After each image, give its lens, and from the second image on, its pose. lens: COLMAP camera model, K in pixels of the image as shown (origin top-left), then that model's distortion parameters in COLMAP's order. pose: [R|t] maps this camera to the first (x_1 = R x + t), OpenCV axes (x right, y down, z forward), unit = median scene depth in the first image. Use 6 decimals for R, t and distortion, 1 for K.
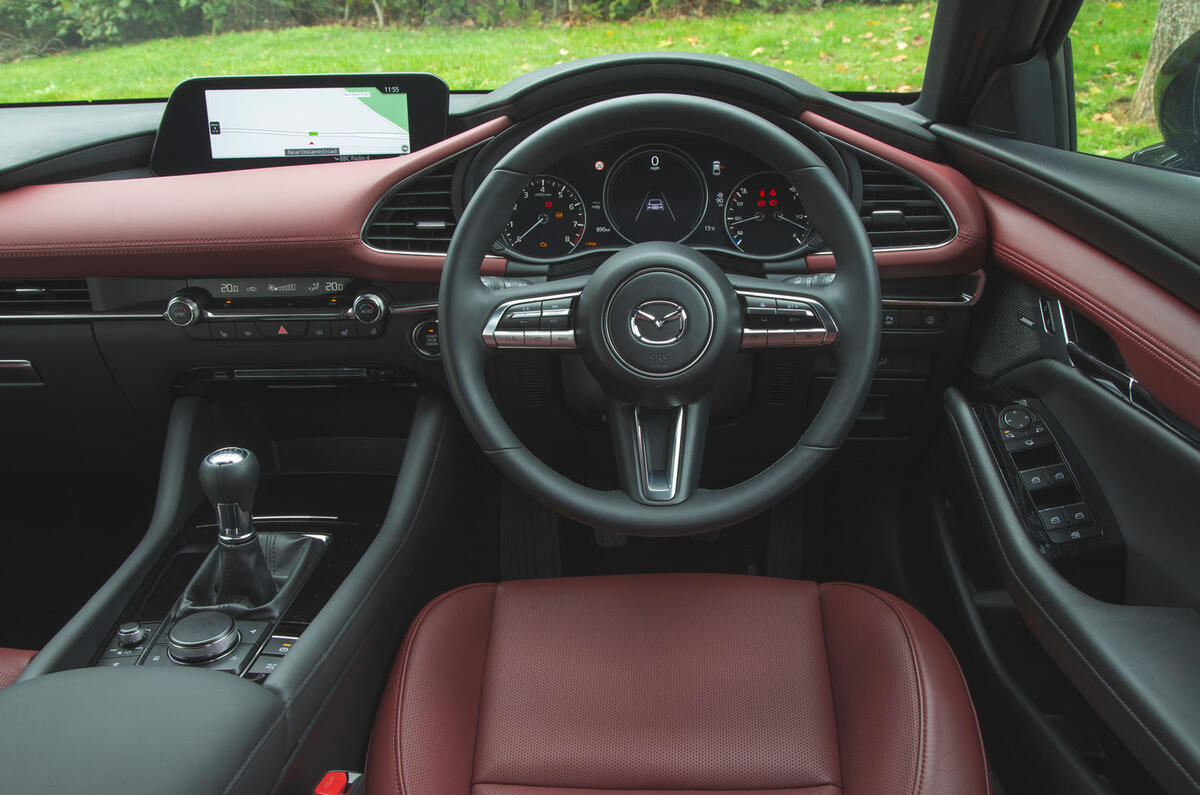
lens RADIAL K [[1082.7, 0, 600.0], [0, 1082.7, 397.5], [0, 0, 1]] dist [-0.050243, 0.010673]
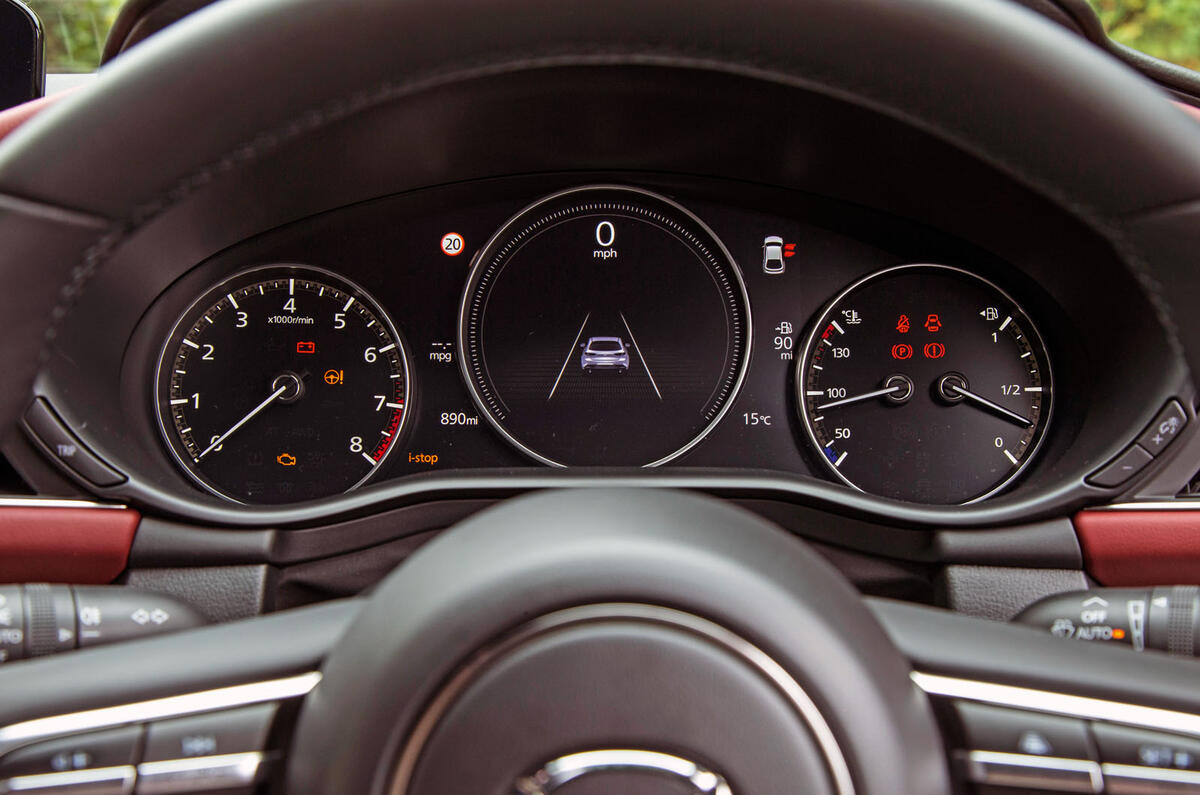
lens RADIAL K [[1552.6, 0, 600.0], [0, 1552.6, 397.5], [0, 0, 1]] dist [0.009444, 0.006908]
pose [[0.998759, 0.012559, 0.048189, 0.024816], [-0.005046, 0.988218, -0.152968, -0.085245], [-0.049543, 0.152535, 0.987055, 0.496855]]
